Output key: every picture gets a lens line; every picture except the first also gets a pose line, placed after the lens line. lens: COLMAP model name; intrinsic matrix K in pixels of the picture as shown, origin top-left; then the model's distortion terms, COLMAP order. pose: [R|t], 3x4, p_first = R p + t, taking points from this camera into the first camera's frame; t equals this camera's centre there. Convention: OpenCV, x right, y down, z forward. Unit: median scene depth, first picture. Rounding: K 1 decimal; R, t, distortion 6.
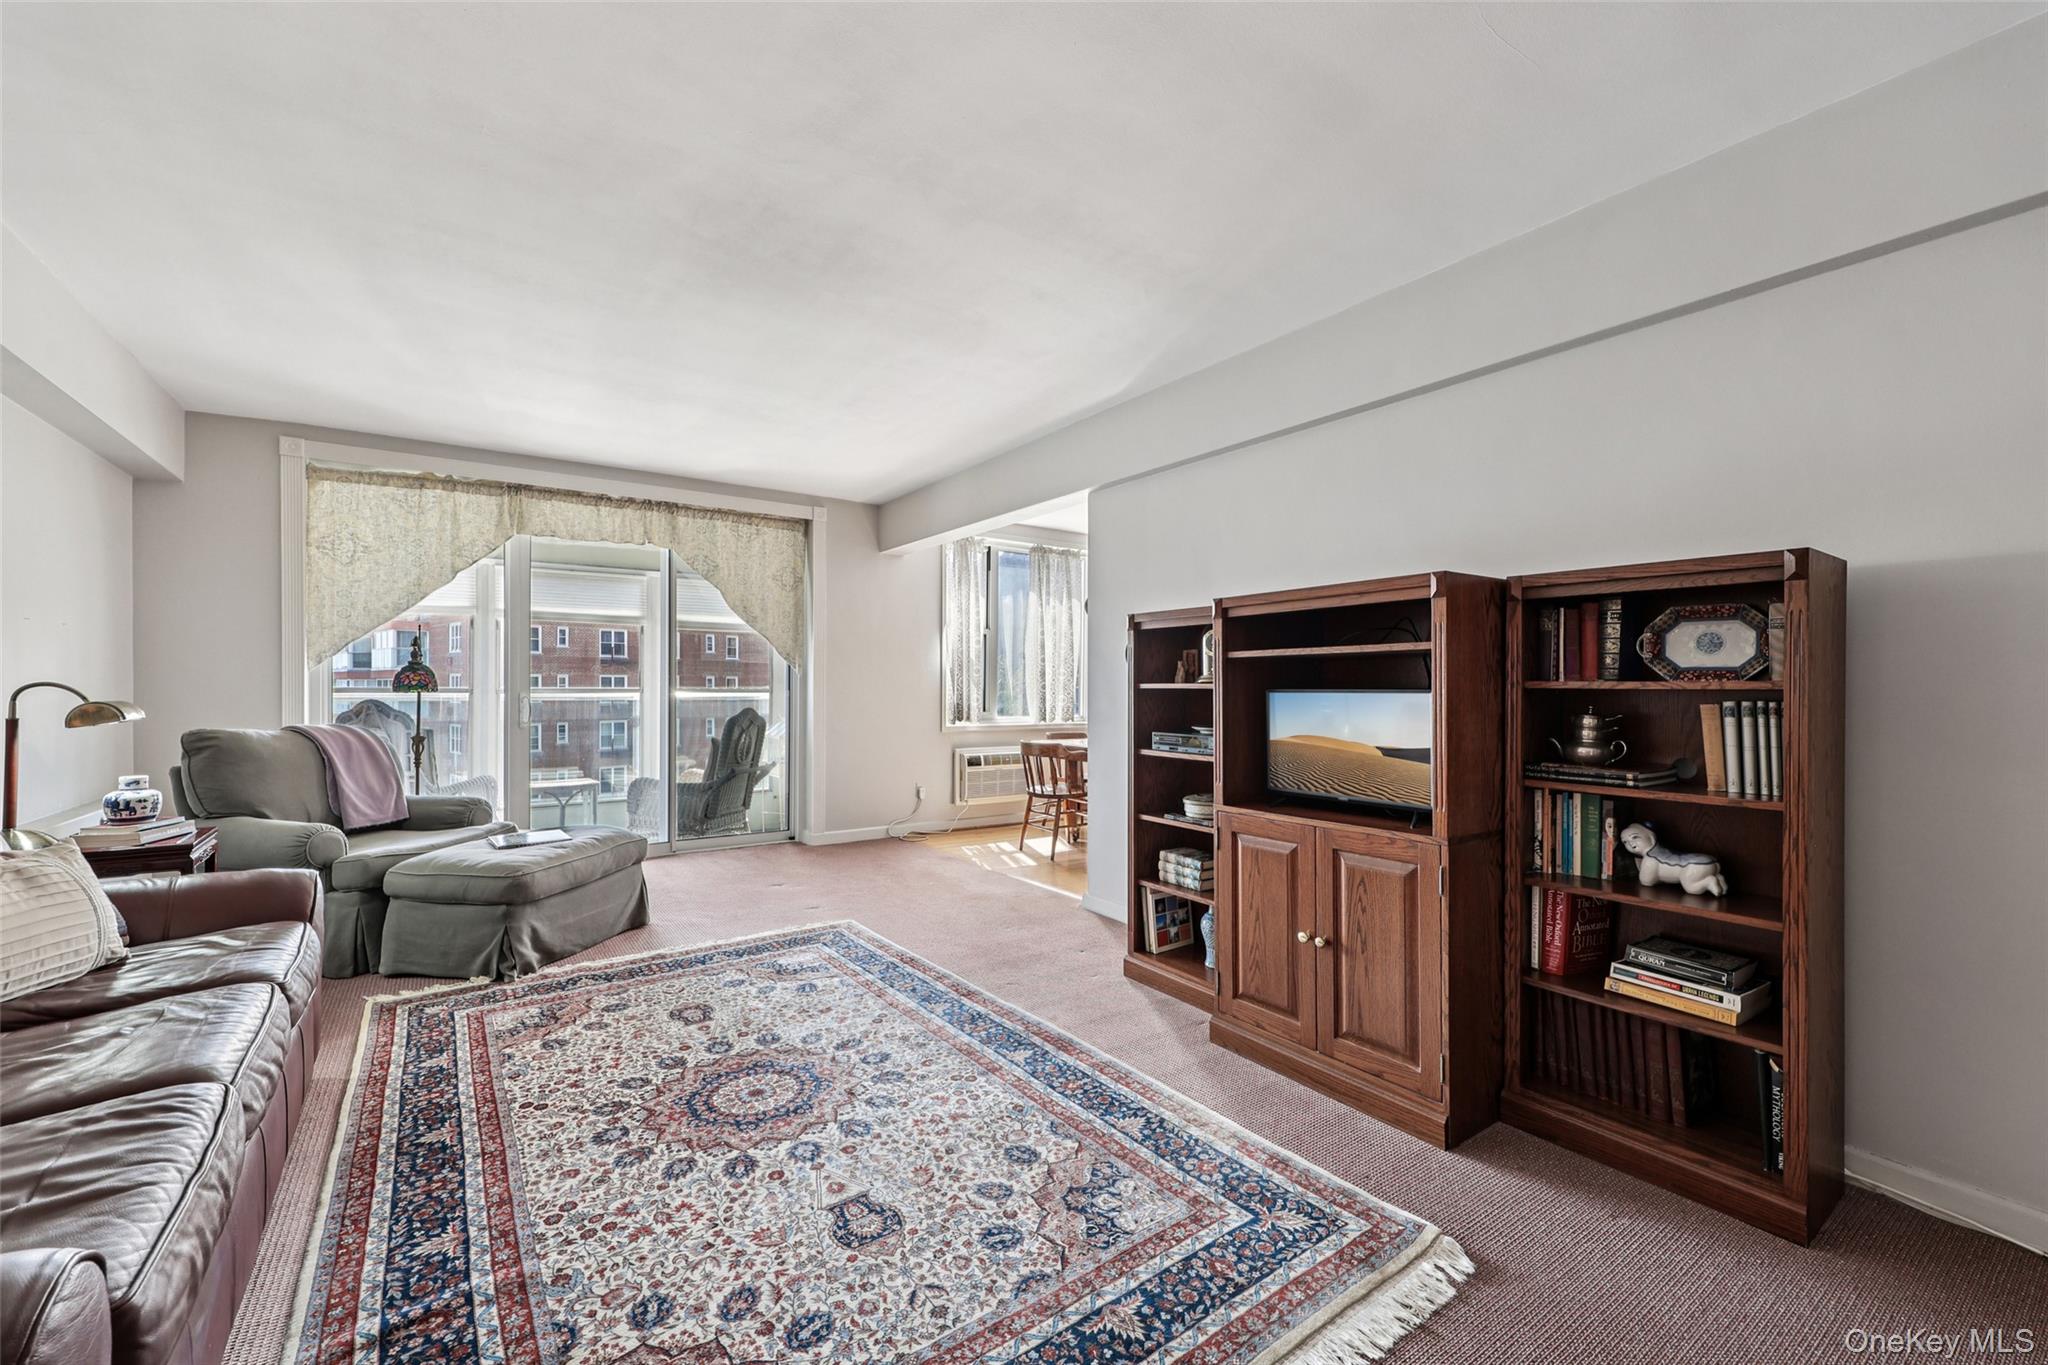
lens RADIAL K [[850.2, 0, 1019.5], [0, 850.2, 681.3], [0, 0, 1]] dist [0.009981, 0.000889]
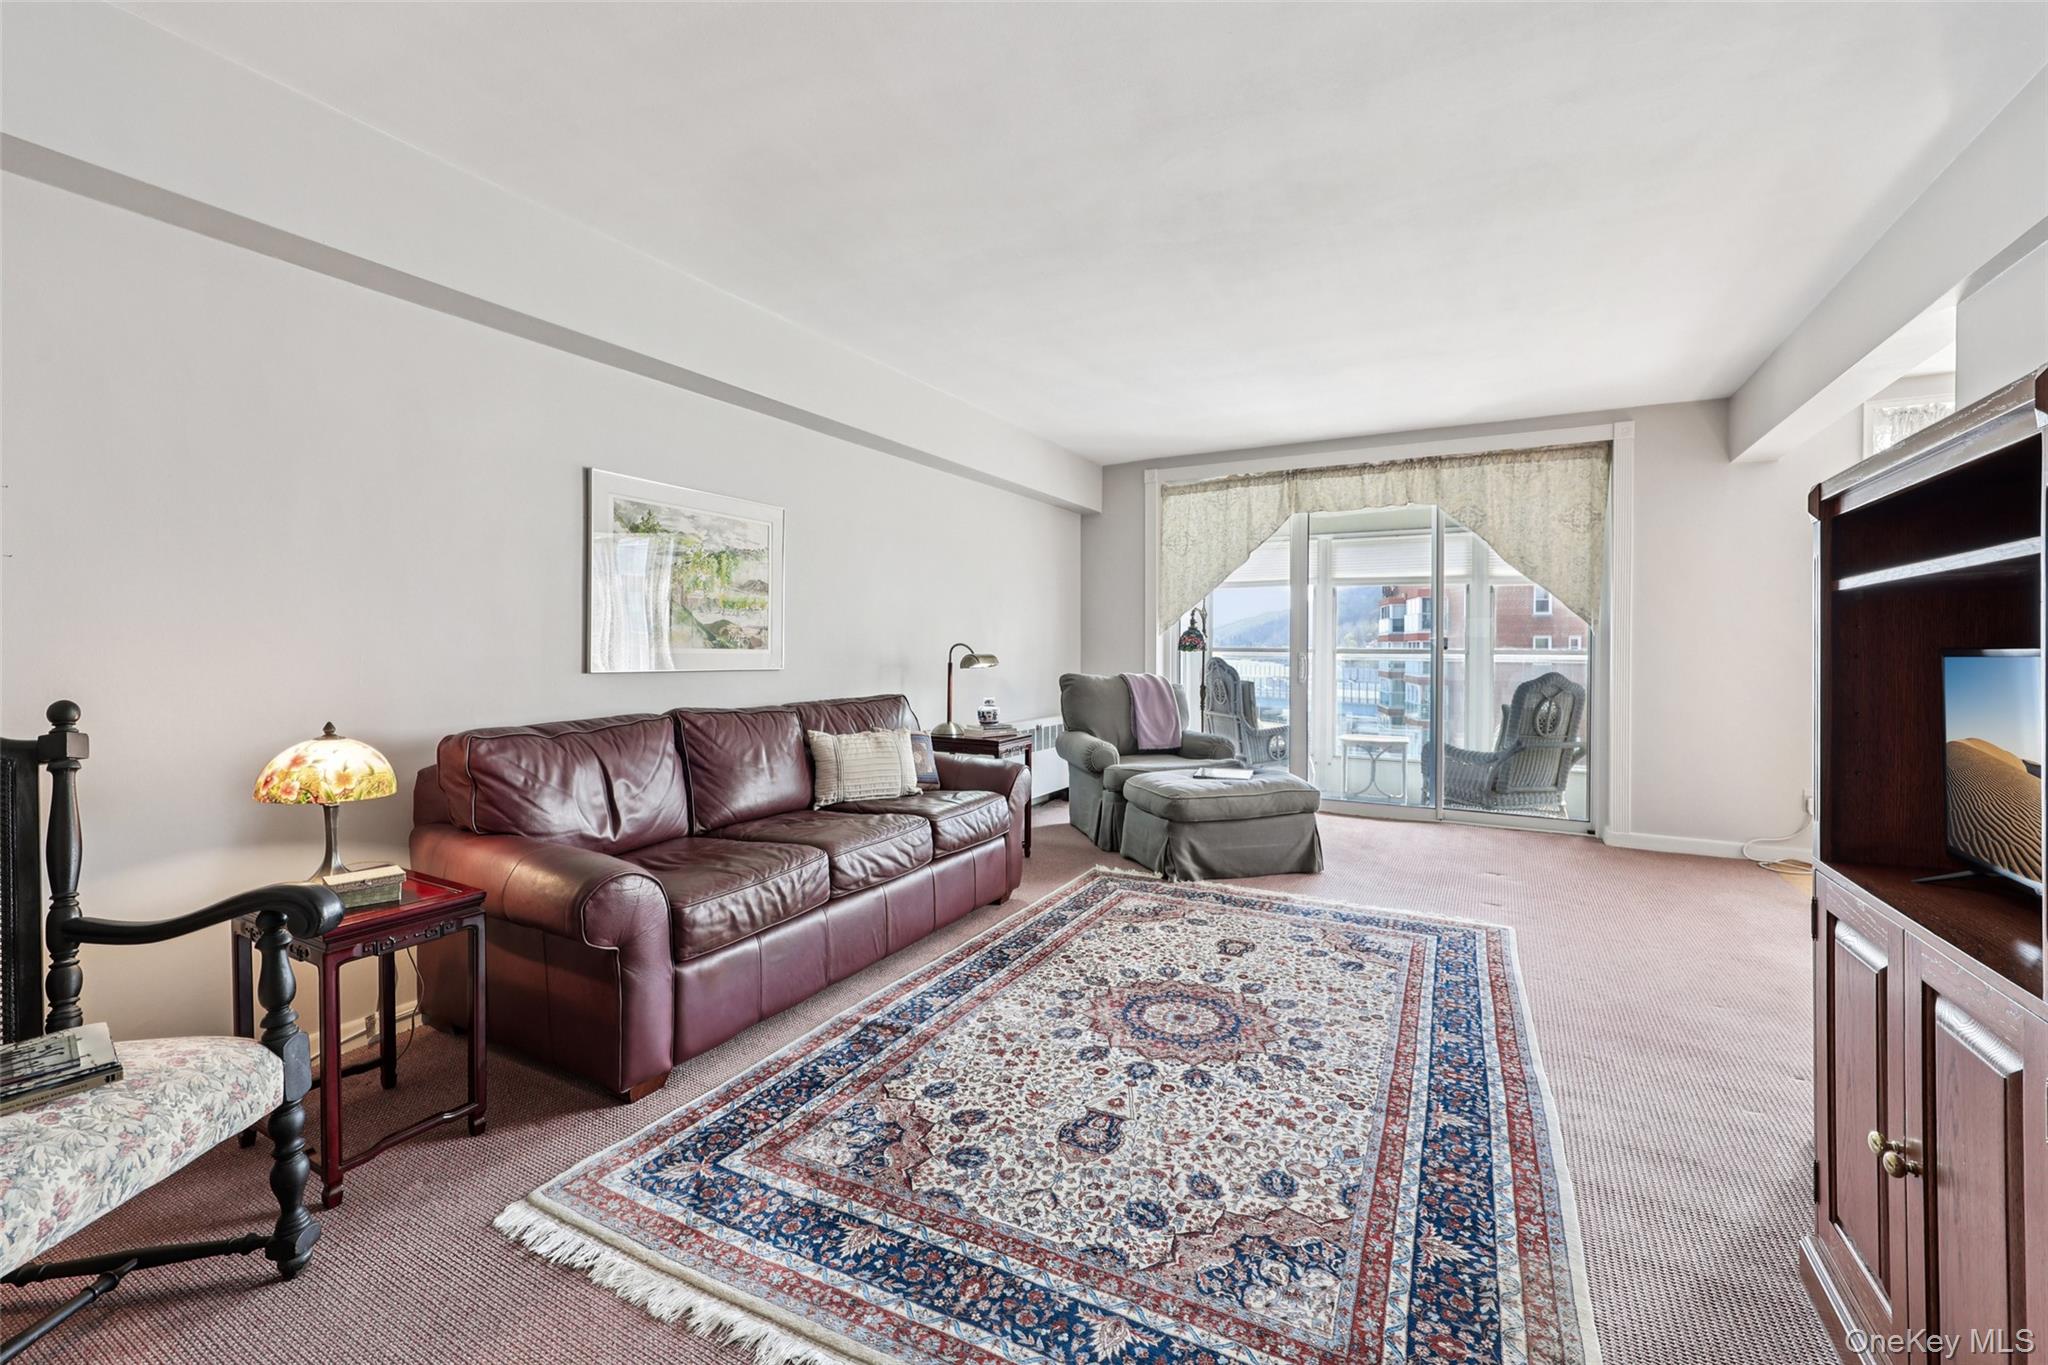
lens RADIAL K [[850.2, 0, 998.8], [0, 850.2, 647.7], [0, 0, 1]] dist [0.009981, 0.000889]
pose [[0.435402, 0.001803, -0.900234, 0.452009], [0.002759, 0.999991, 0.003337, 0.003649], [0.900232, -0.003937, 0.435393, 0.250972]]
